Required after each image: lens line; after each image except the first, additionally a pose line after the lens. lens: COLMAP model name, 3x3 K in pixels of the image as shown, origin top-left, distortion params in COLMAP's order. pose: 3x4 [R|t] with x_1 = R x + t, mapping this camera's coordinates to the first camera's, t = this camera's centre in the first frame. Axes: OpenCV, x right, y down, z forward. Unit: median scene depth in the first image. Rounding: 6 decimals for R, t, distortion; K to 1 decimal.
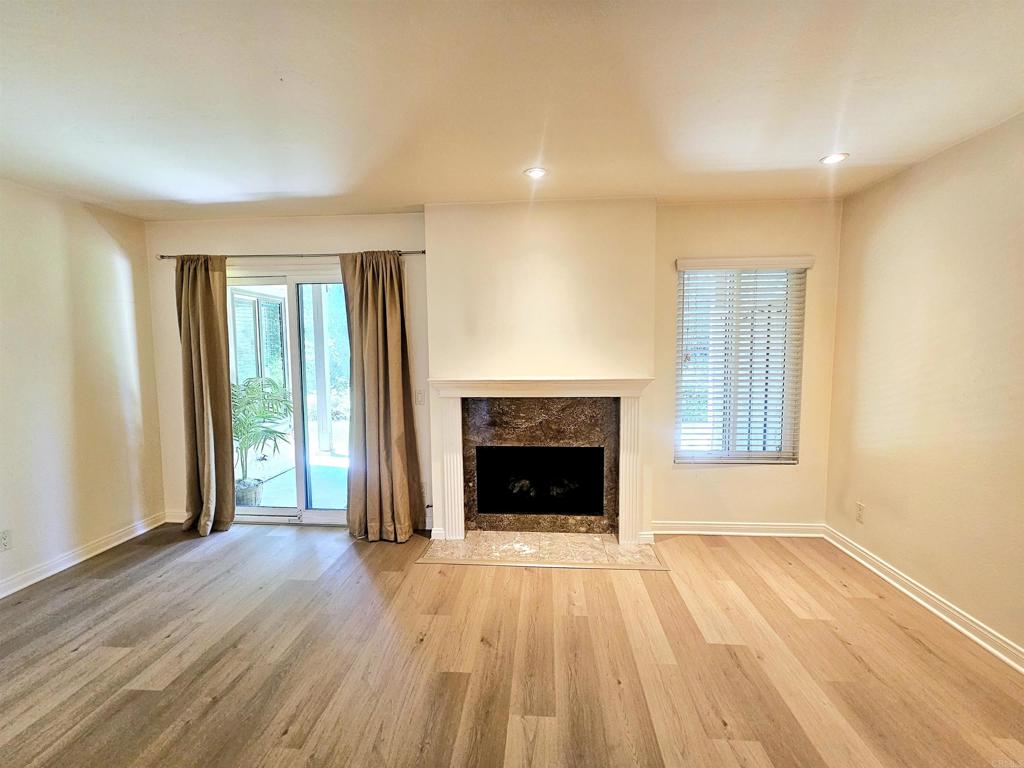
lens RADIAL K [[418.7, 0, 509.2], [0, 418.7, 382.8], [0, 0, 1]] dist [-0.000923, 0.000104]
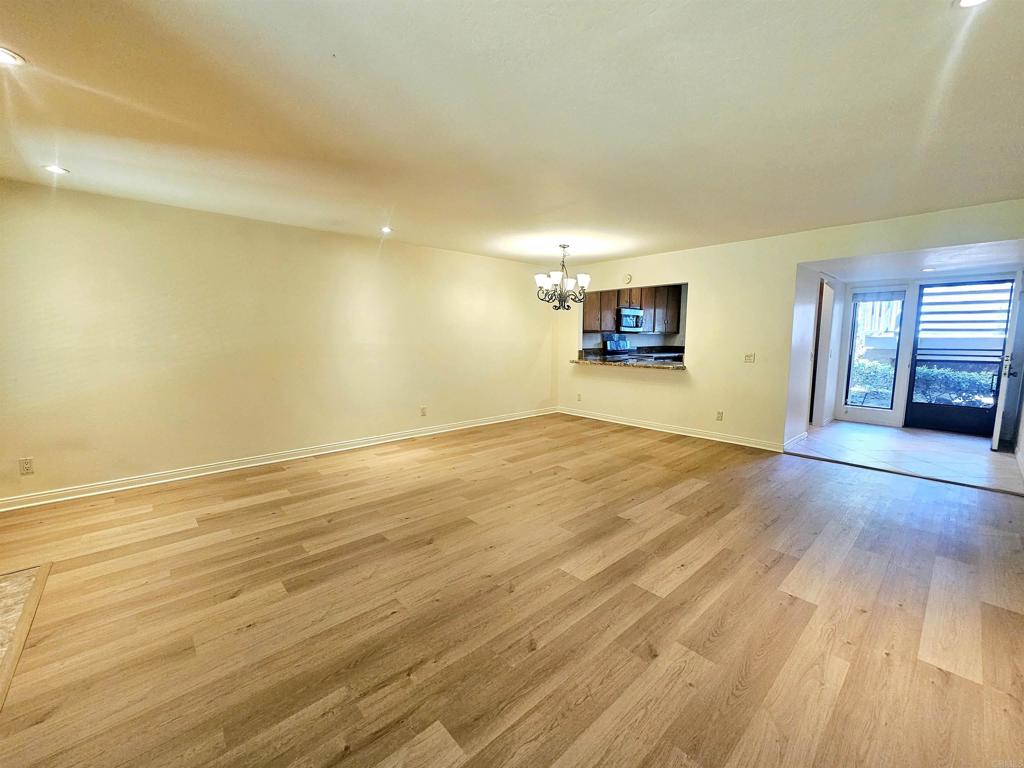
lens RADIAL K [[418.7, 0, 507.4], [0, 418.7, 386.5], [0, 0, 1]] dist [-0.000923, 0.000104]
pose [[-0.715160, -0.081039, 0.694246, -1.079452], [0.055008, 0.983650, 0.171486, -0.036214], [-0.696792, 0.160830, -0.699009, 1.025620]]
